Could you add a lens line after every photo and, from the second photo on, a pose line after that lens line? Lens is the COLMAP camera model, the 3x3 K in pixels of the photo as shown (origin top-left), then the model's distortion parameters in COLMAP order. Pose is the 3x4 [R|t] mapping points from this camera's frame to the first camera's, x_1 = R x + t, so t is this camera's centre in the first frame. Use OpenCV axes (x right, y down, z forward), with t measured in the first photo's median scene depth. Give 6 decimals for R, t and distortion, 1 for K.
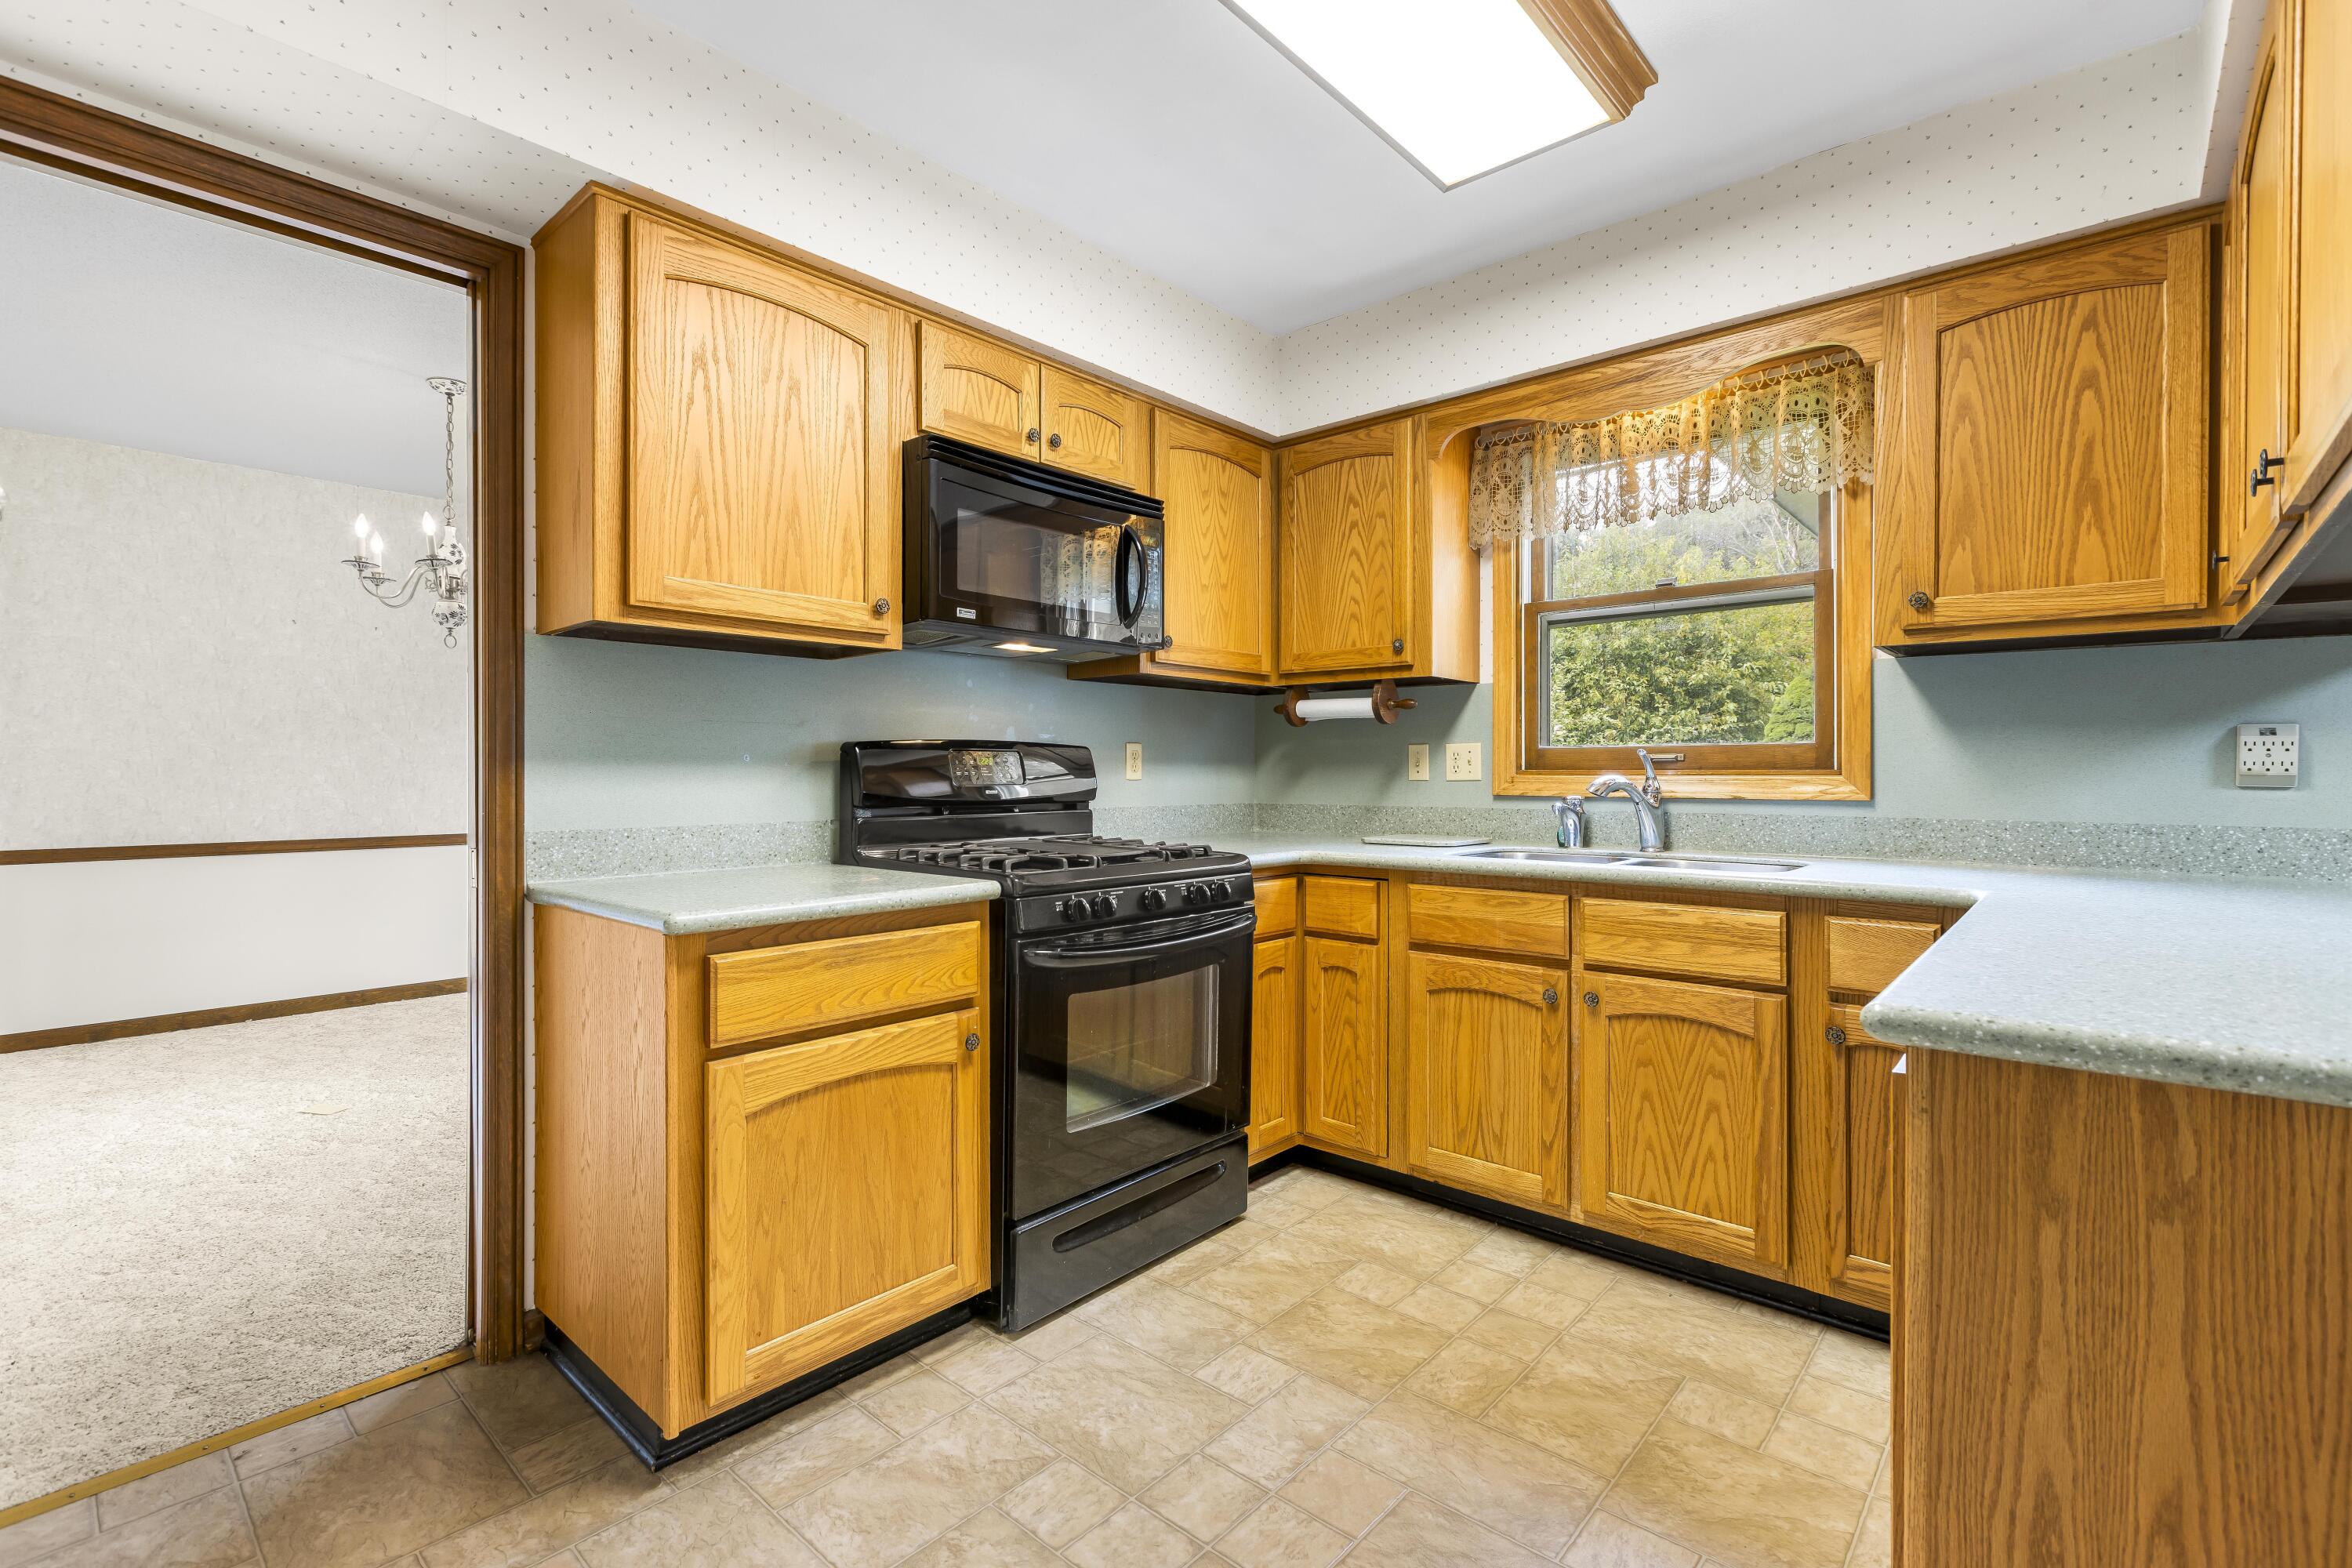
lens RADIAL K [[1057.3, 0, 1166.5], [0, 1057.3, 769.1], [0, 0, 1]] dist [-0.001382, 0.000601]
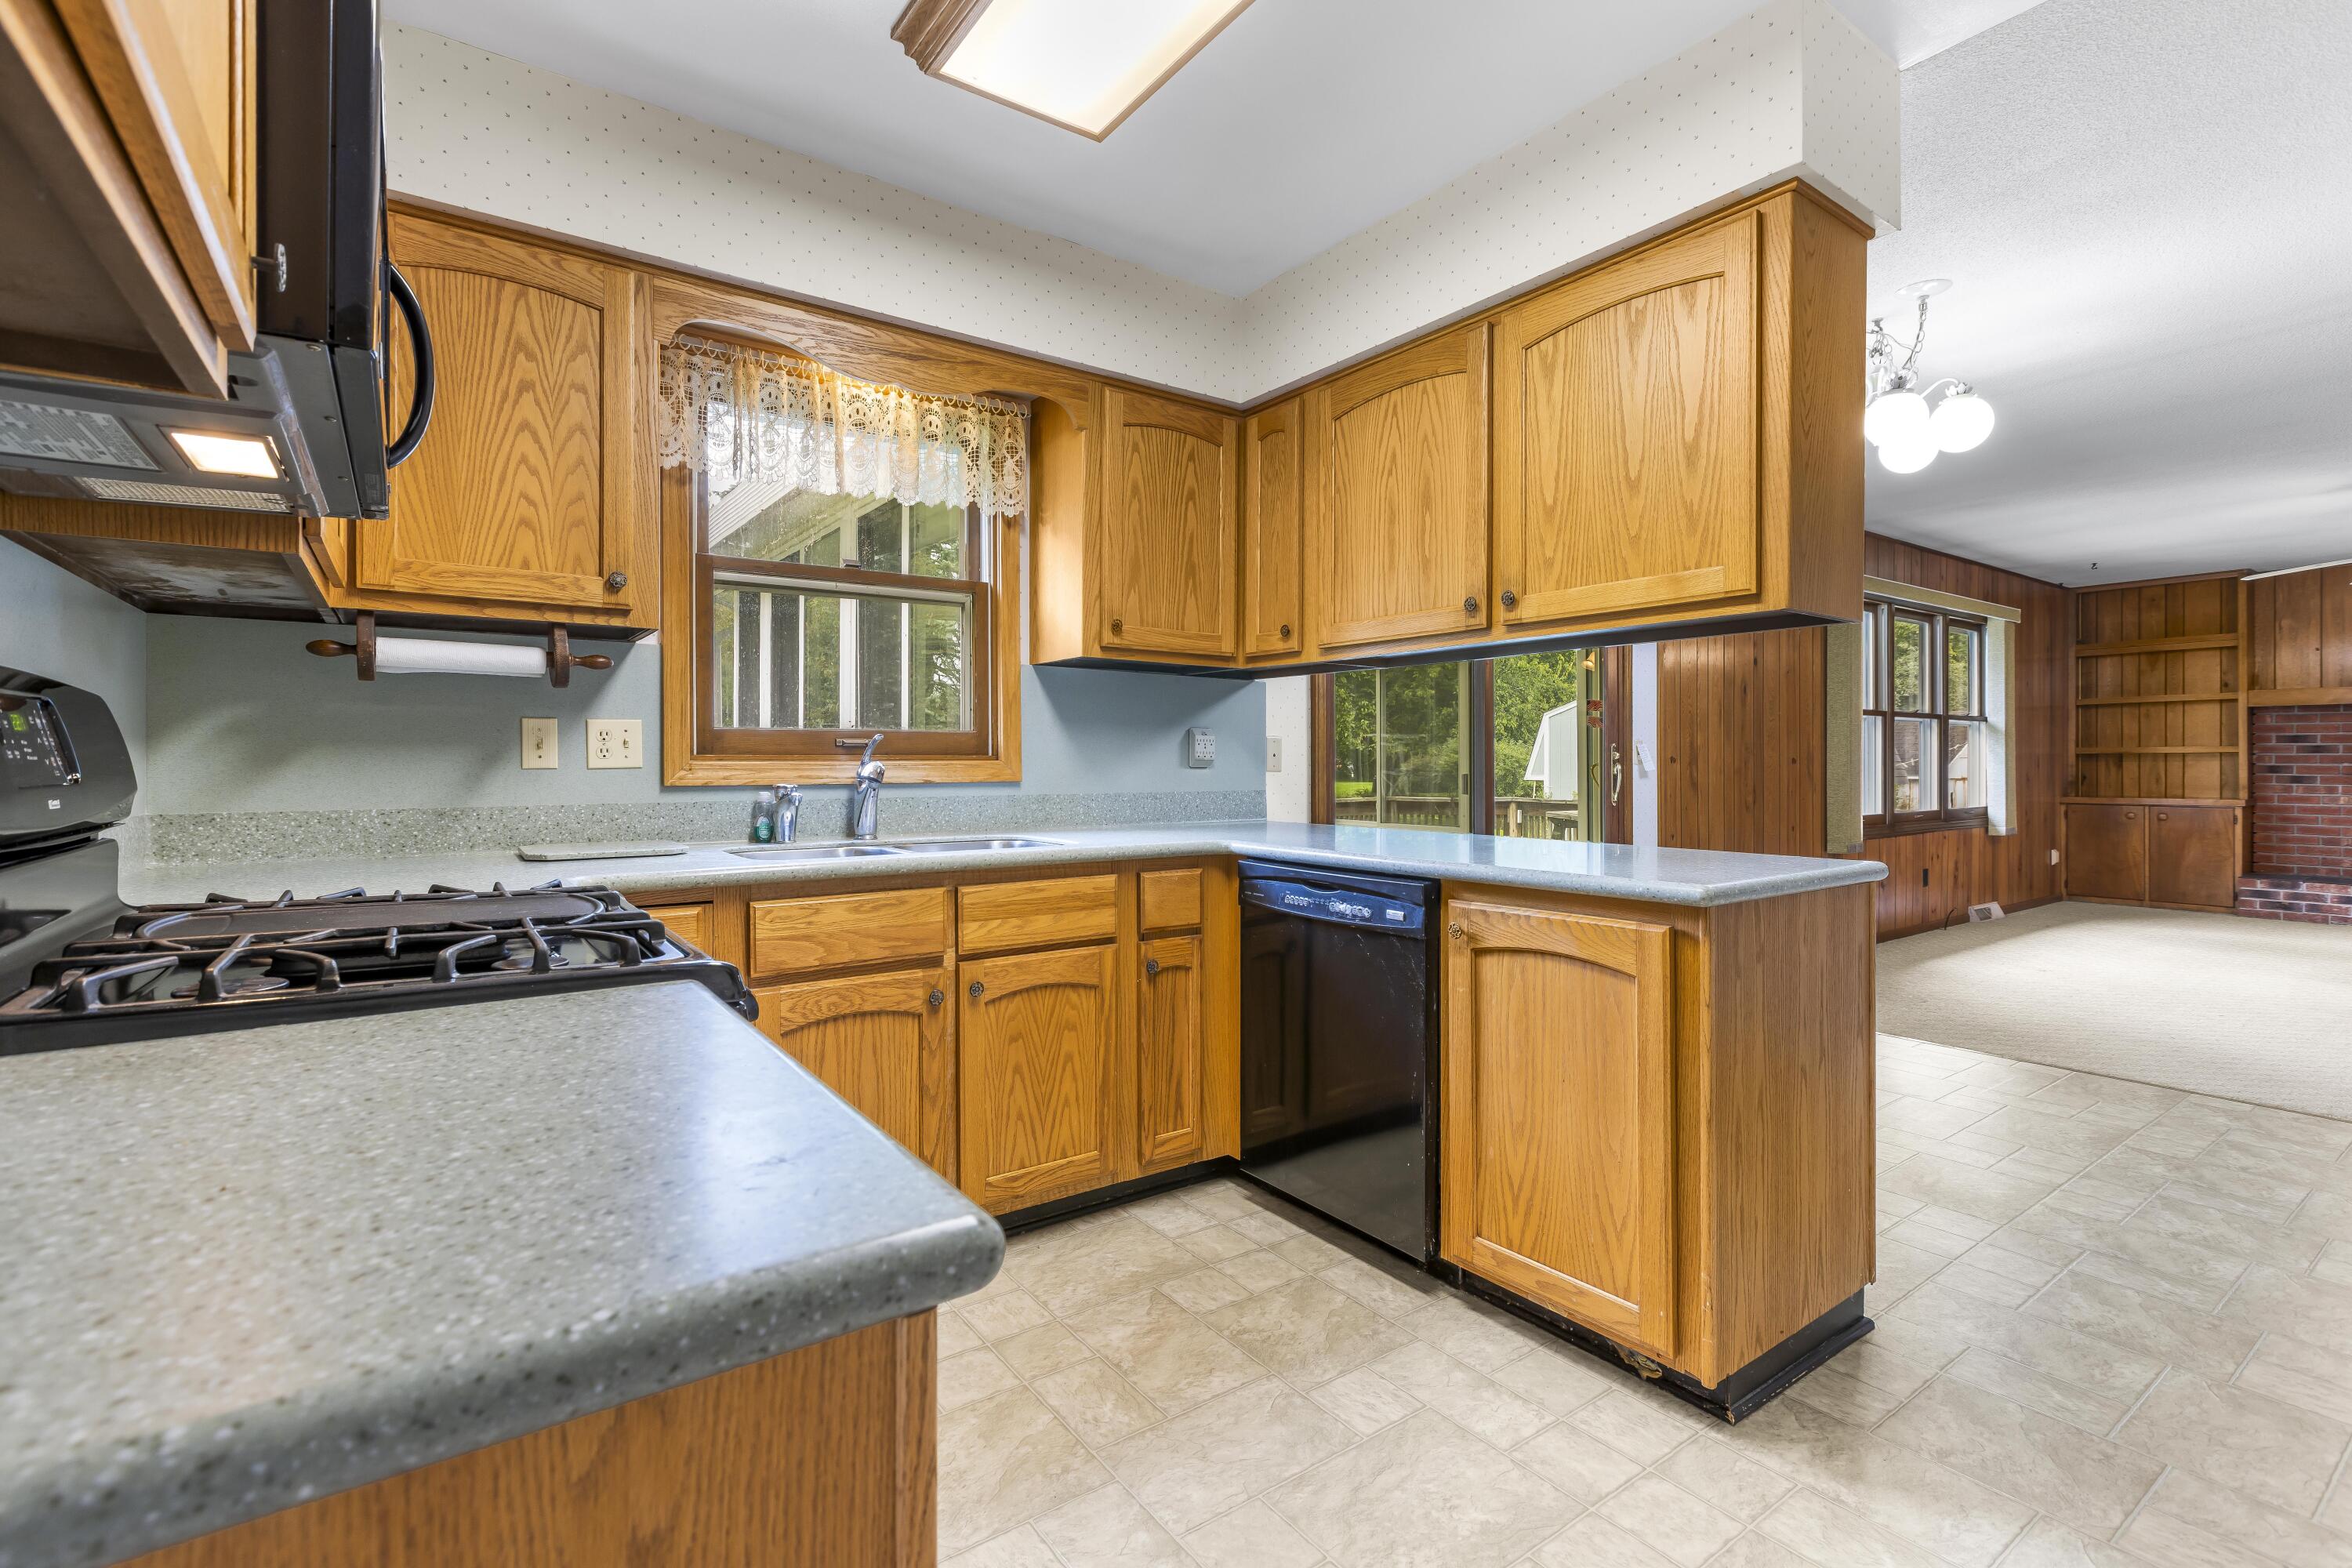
lens RADIAL K [[1059.4, 0, 1172.7], [0, 1059.4, 760.7], [0, 0, 1]] dist [-0.001112, 0.000229]
pose [[0.217403, -0.000139, 0.976082, -0.505698], [-0.003303, 0.999994, 0.000878, 0.004689], [-0.976076, -0.003415, 0.217402, 0.598556]]
